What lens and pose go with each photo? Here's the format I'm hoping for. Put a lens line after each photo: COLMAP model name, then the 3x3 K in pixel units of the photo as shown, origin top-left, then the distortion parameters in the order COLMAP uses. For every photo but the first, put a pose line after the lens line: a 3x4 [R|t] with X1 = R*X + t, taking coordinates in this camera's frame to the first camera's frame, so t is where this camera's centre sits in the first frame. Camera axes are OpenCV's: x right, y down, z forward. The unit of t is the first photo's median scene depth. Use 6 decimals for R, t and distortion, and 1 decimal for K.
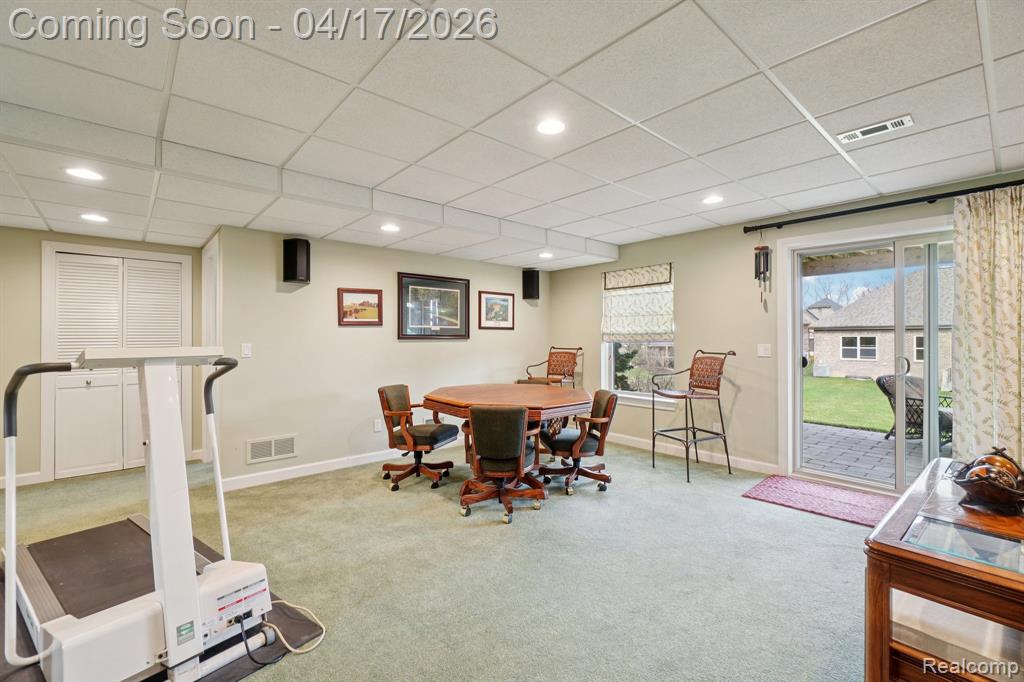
lens RADIAL K [[442.3, 0, 512.0], [0, 442.3, 333.9], [0, 0, 1]] dist [0.000196, 0.000226]
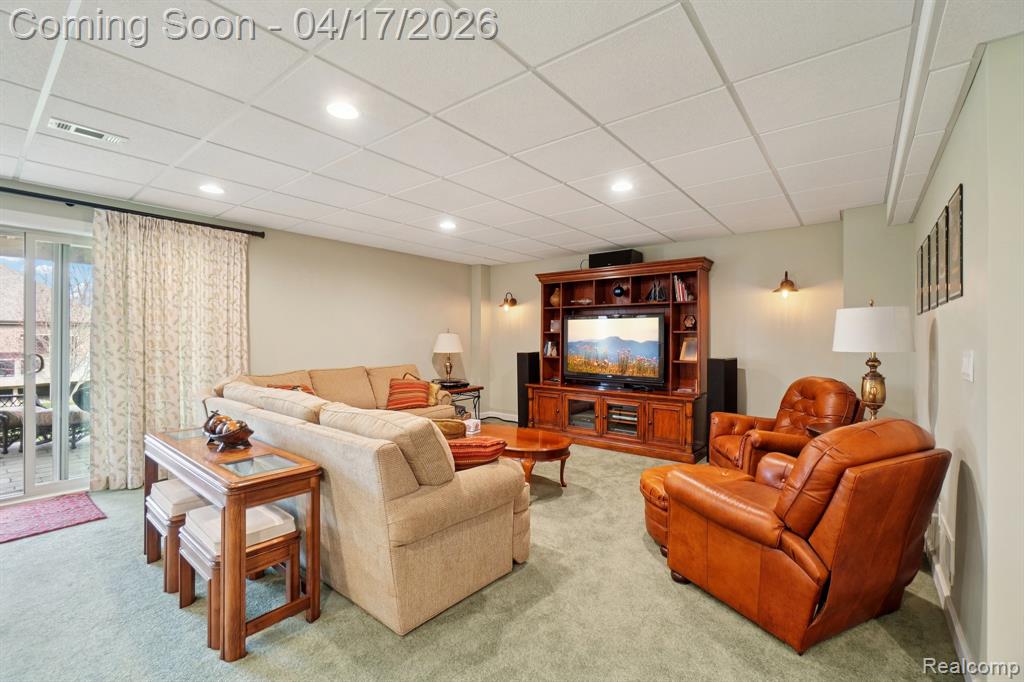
lens RADIAL K [[442.3, 0, 512.0], [0, 442.3, 333.9], [0, 0, 1]] dist [0.000196, 0.000226]
pose [[-0.176073, 0.004724, 0.984366, -0.291942], [-0.014604, 0.999866, -0.007410, -0.000842], [-0.984269, -0.015681, -0.175980, 0.166625]]
